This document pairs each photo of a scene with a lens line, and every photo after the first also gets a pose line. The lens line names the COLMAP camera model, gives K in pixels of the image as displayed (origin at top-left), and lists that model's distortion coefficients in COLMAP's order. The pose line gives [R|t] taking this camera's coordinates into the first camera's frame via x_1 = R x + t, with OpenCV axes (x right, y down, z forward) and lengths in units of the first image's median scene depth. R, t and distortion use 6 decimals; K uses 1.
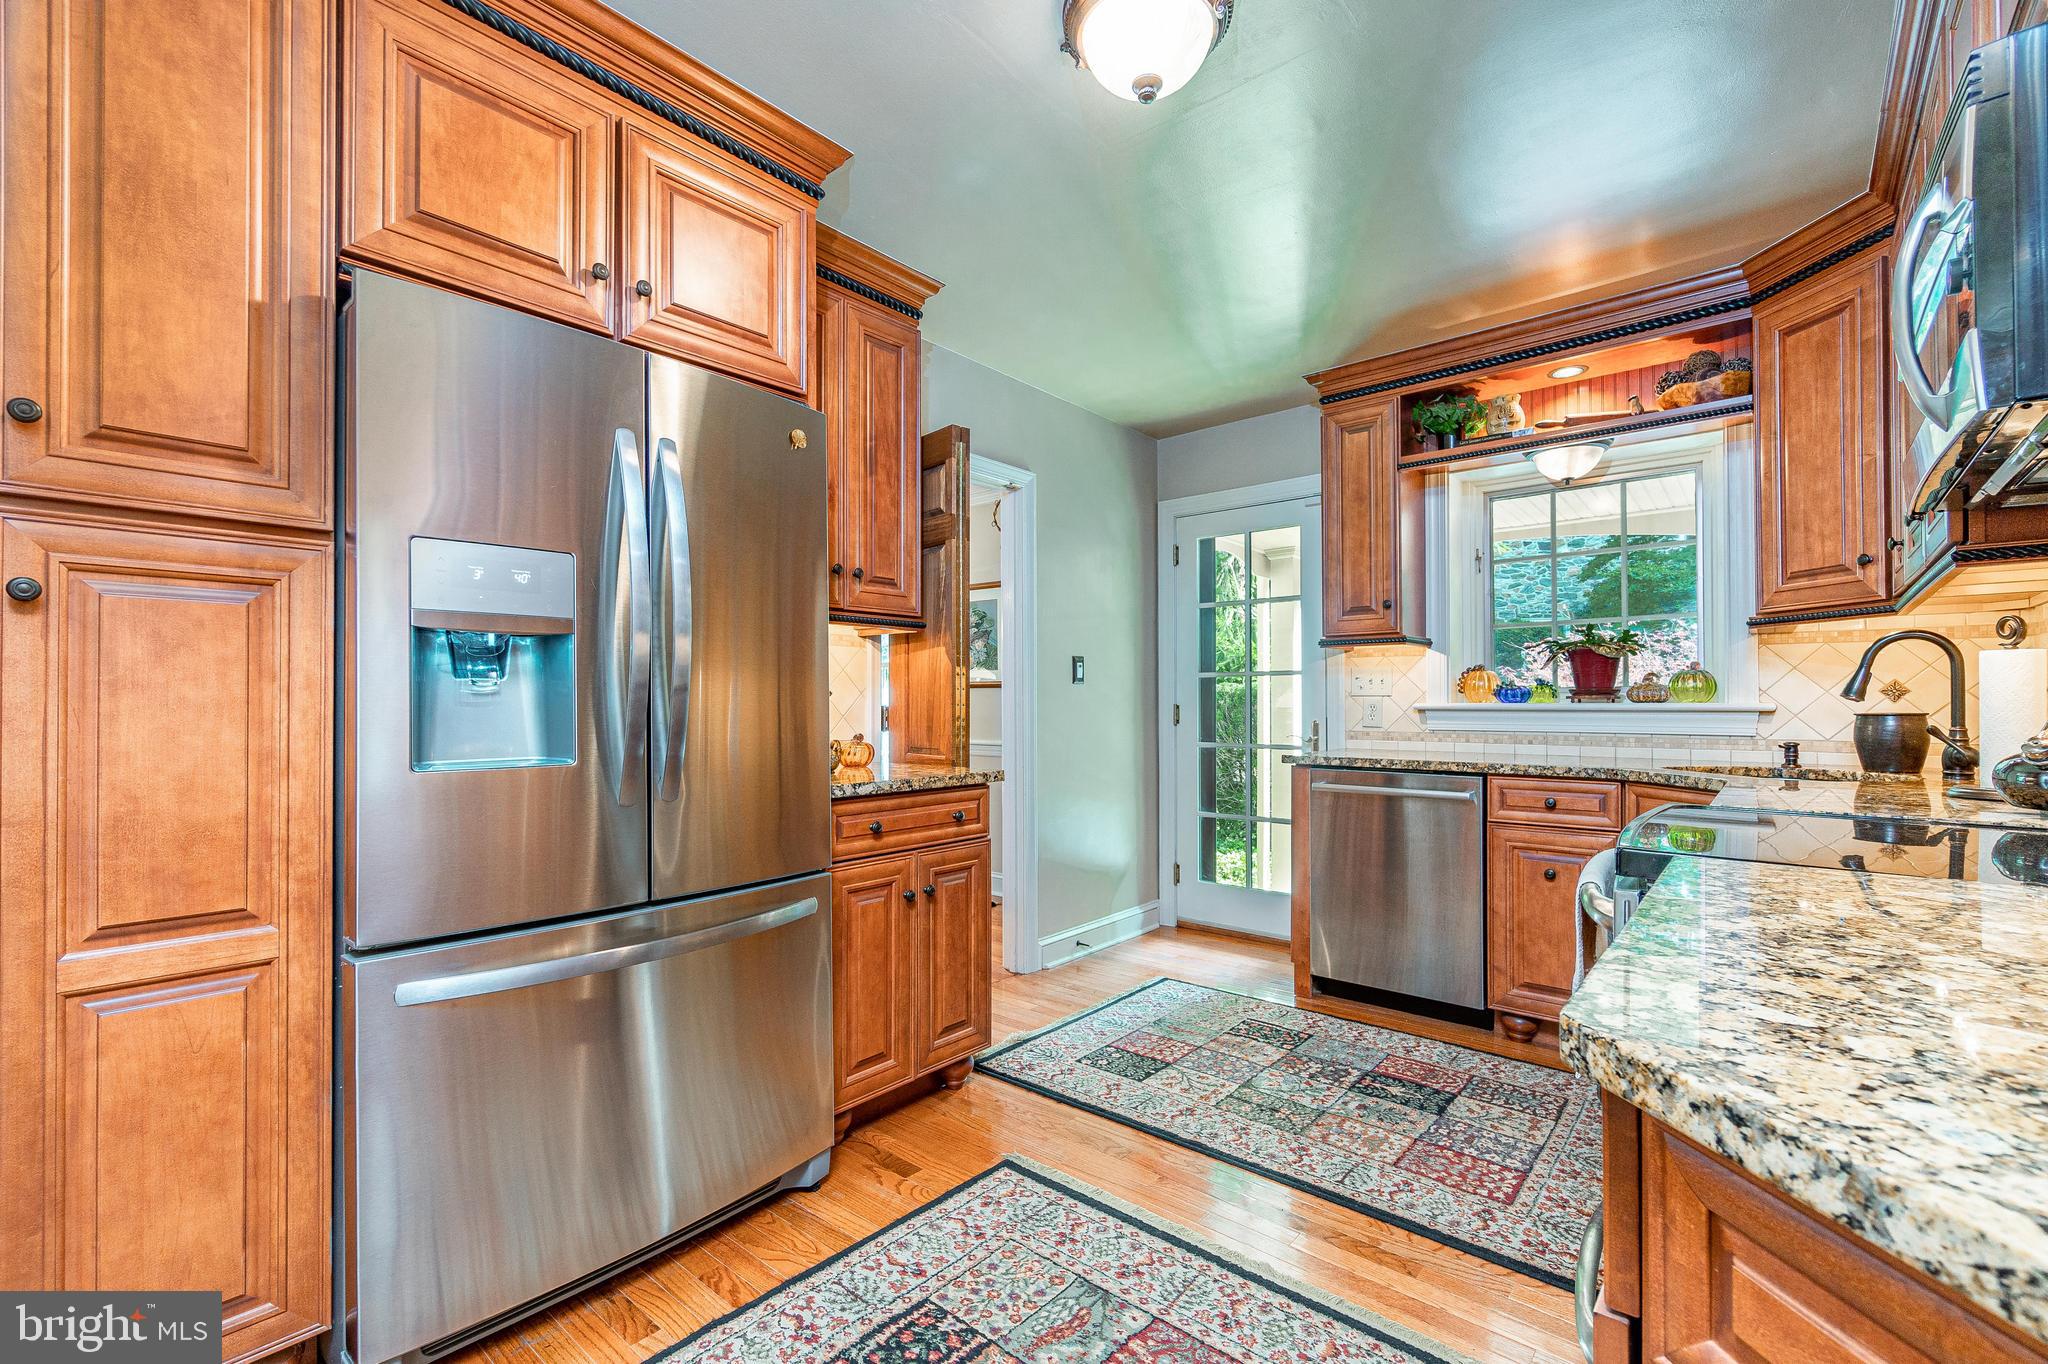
lens RADIAL K [[885.9, 0, 1050.1], [0, 885.9, 696.1], [0, 0, 1]] dist [-0.000382, 0.000070]
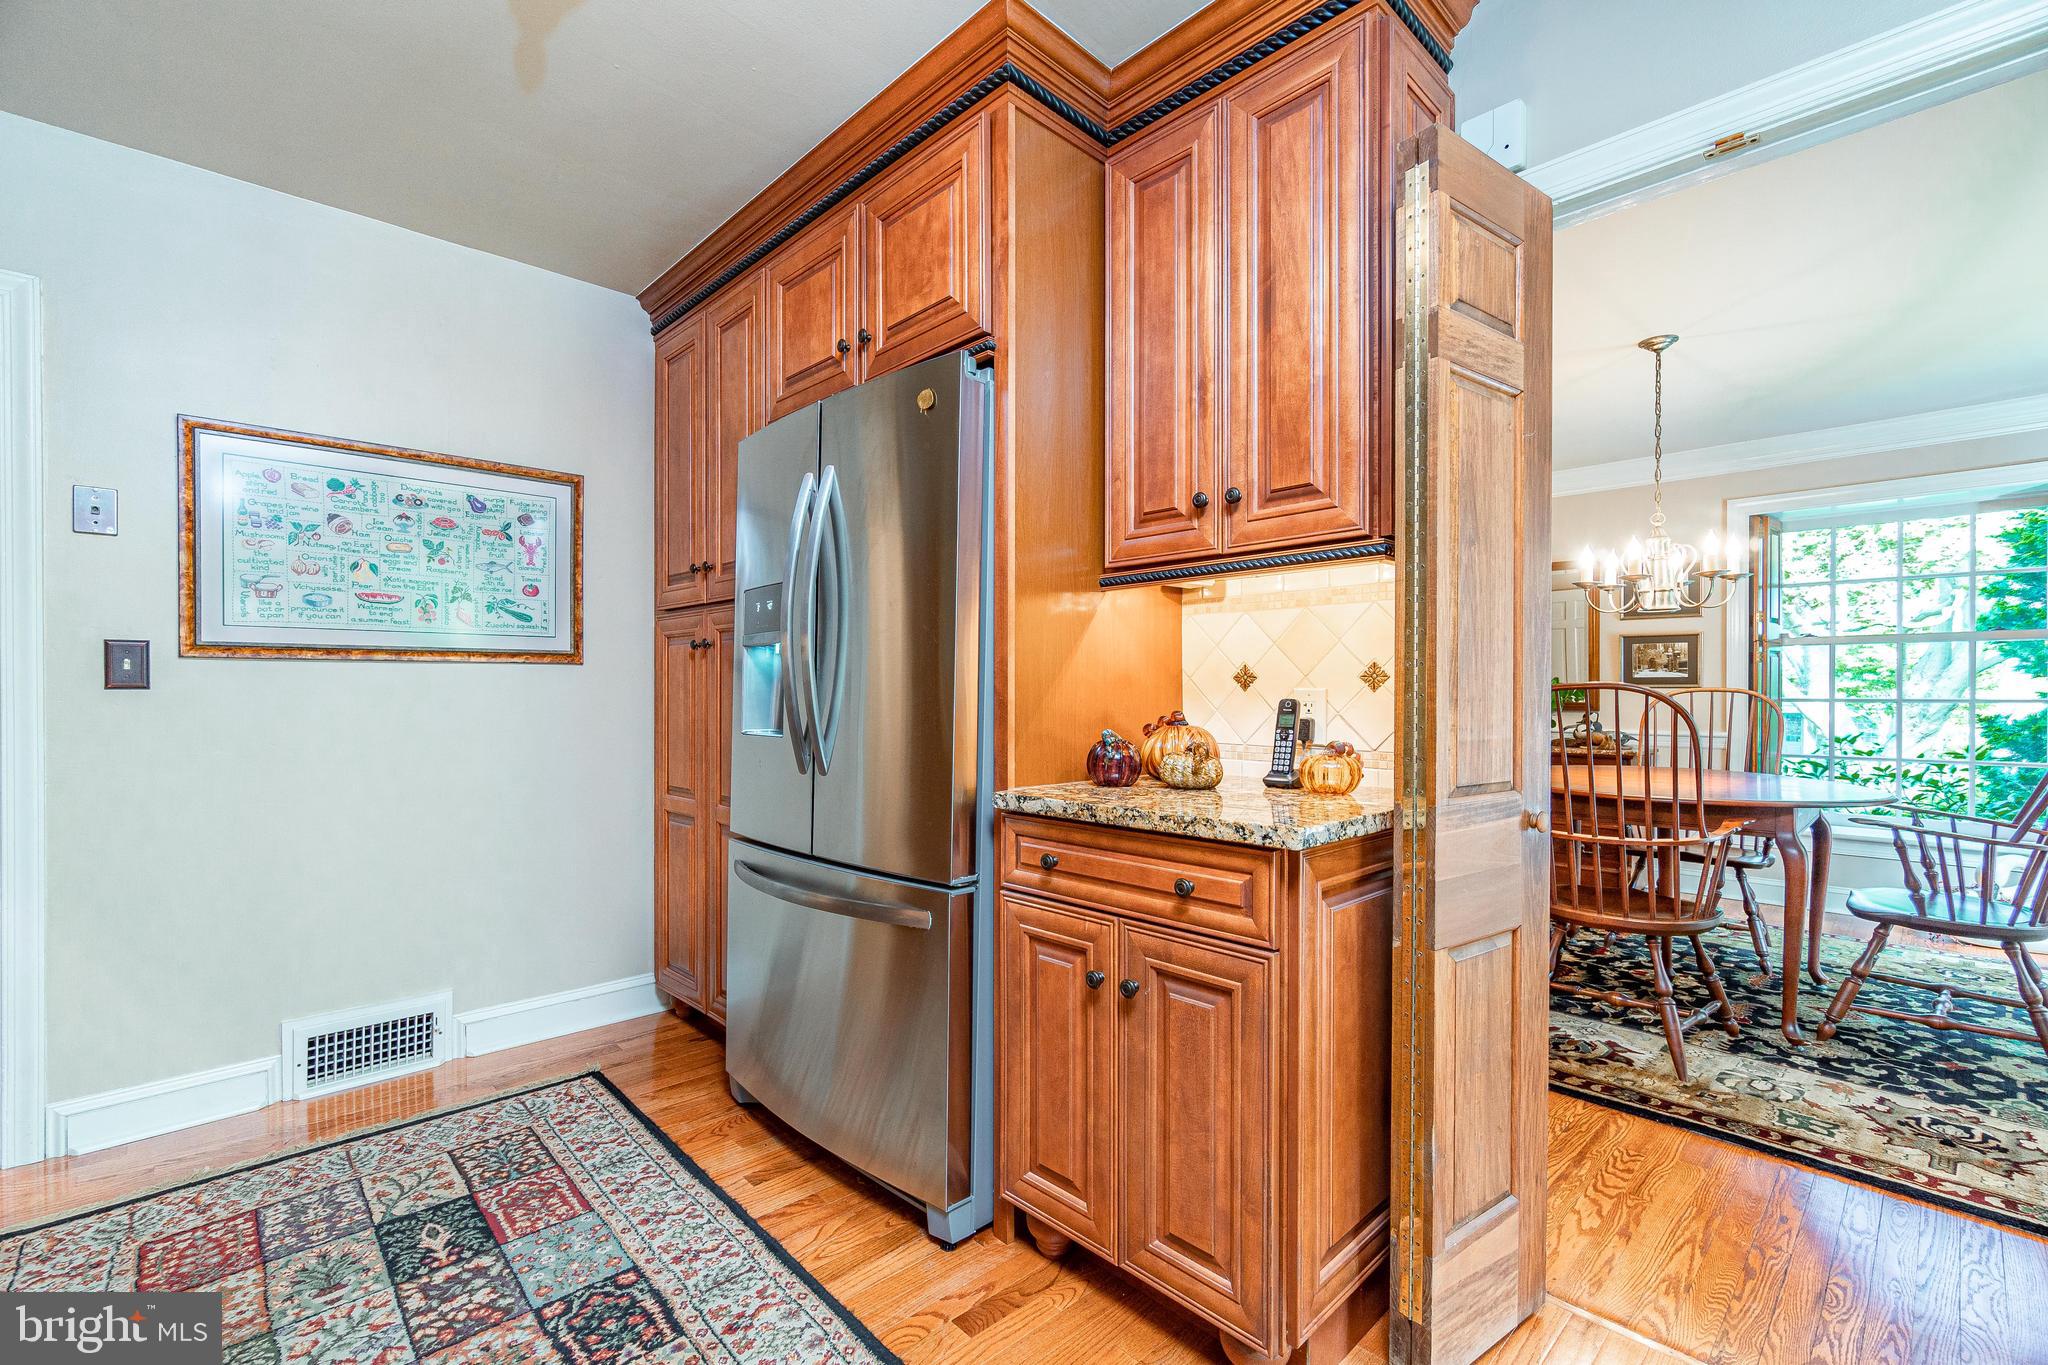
lens RADIAL K [[900.4, 0, 1009.8], [0, 900.4, 705.4], [0, 0, 1]] dist [-0.003652, -0.000111]
pose [[-0.135153, 0.016389, -0.990689, 0.423273], [0.009290, 0.999840, 0.015273, 0.007298], [0.990781, -0.007140, -0.135284, 0.847759]]
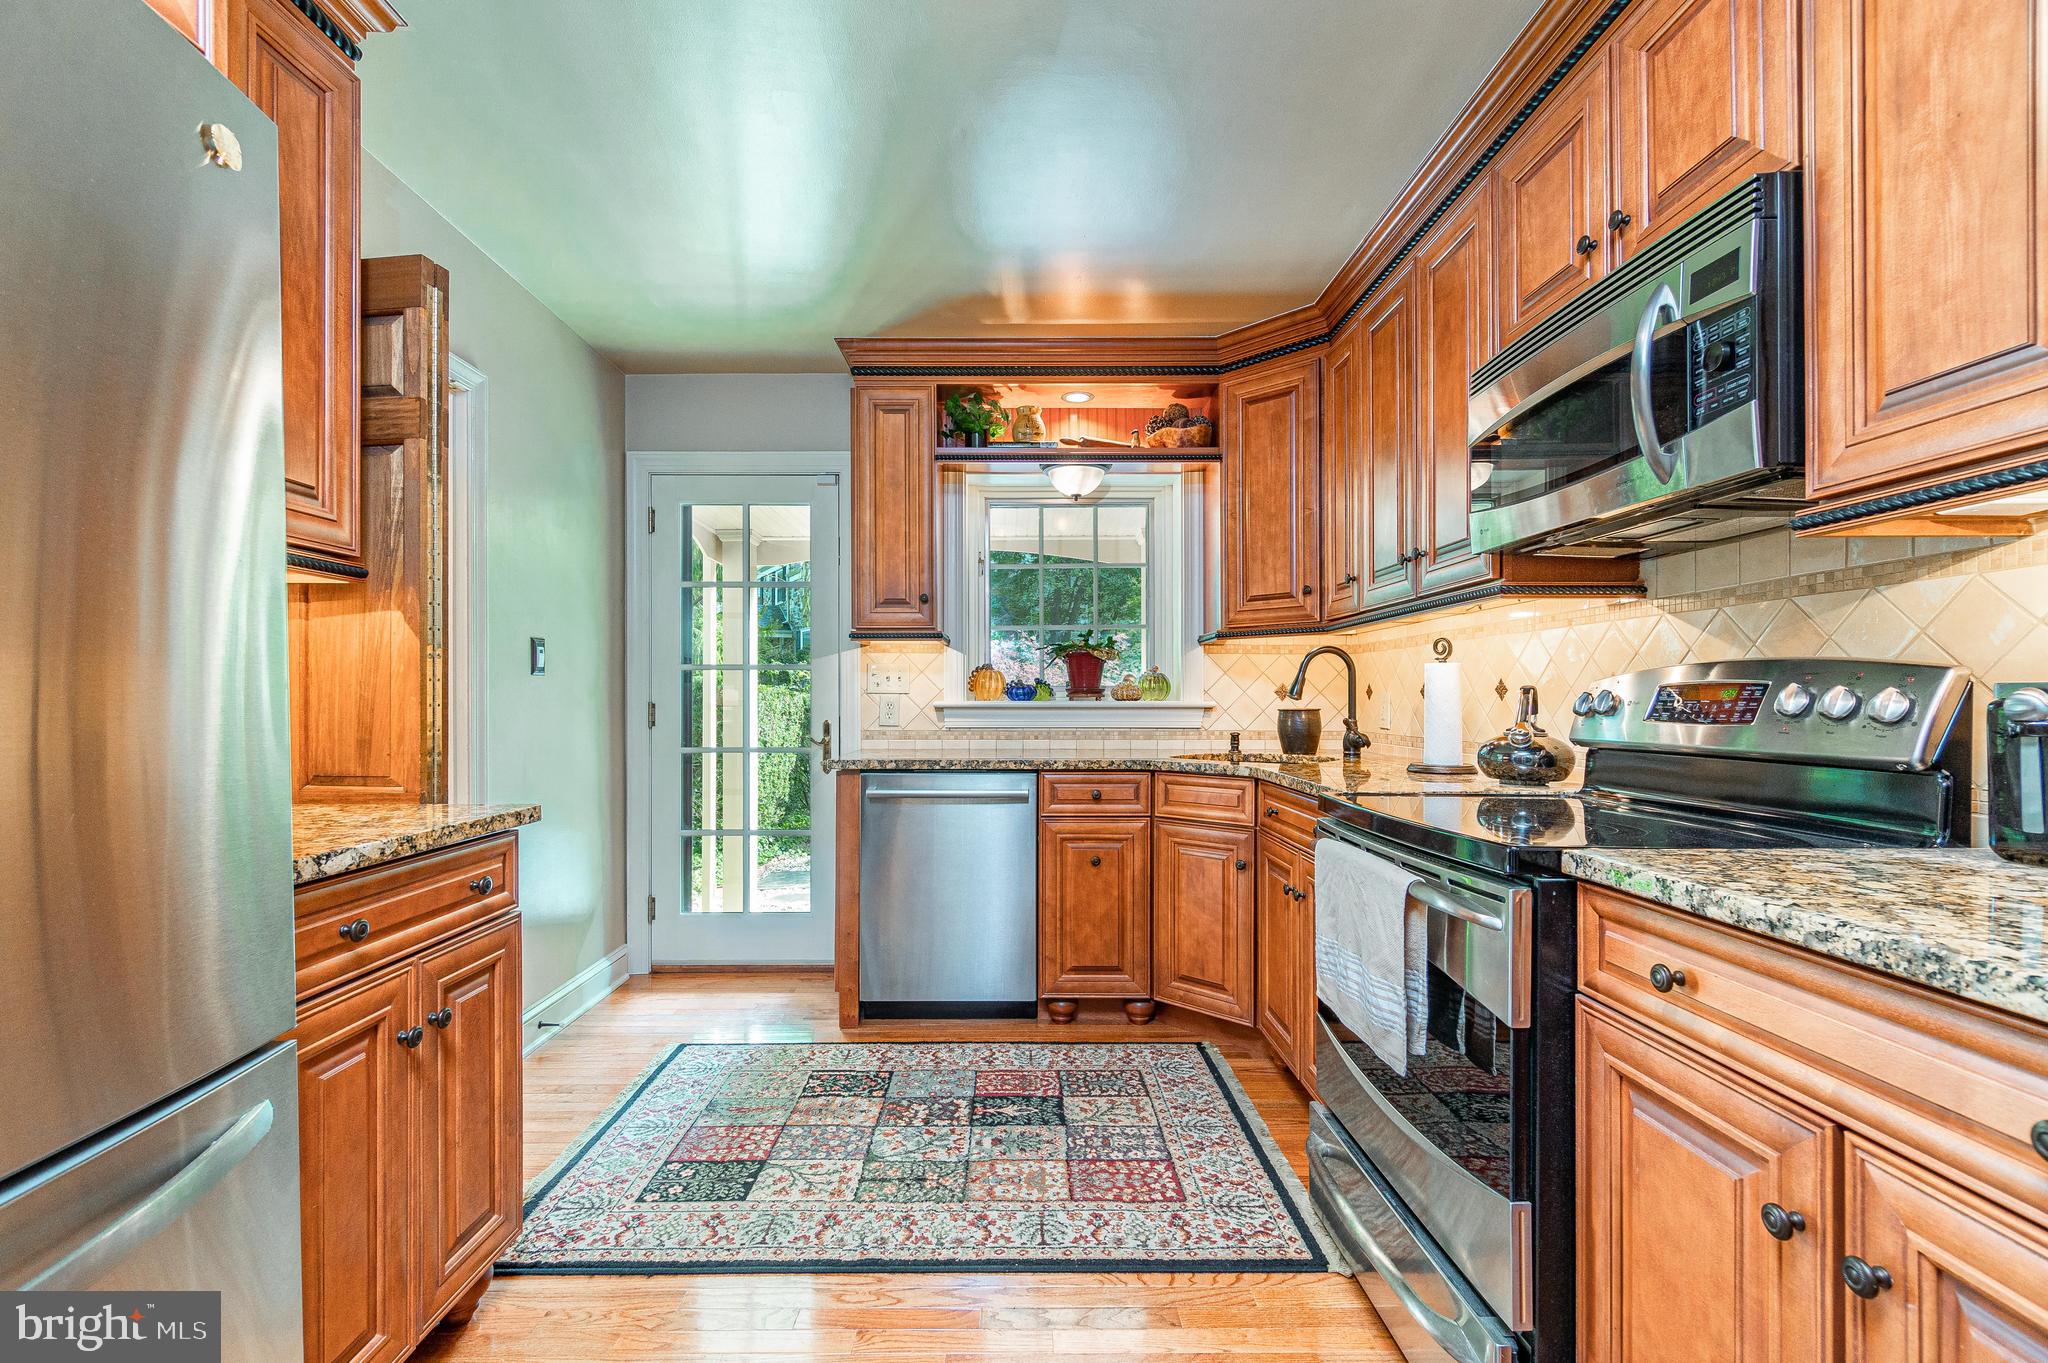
lens RADIAL K [[871.4, 0, 1027.0], [0, 871.4, 698.8], [0, 0, 1]] dist [-0.002398, -0.000085]
pose [[0.763110, 0.001583, 0.646267, -0.180477], [-0.005860, 0.999973, 0.004471, 0.000720], [-0.646242, -0.007199, 0.763098, 0.255938]]
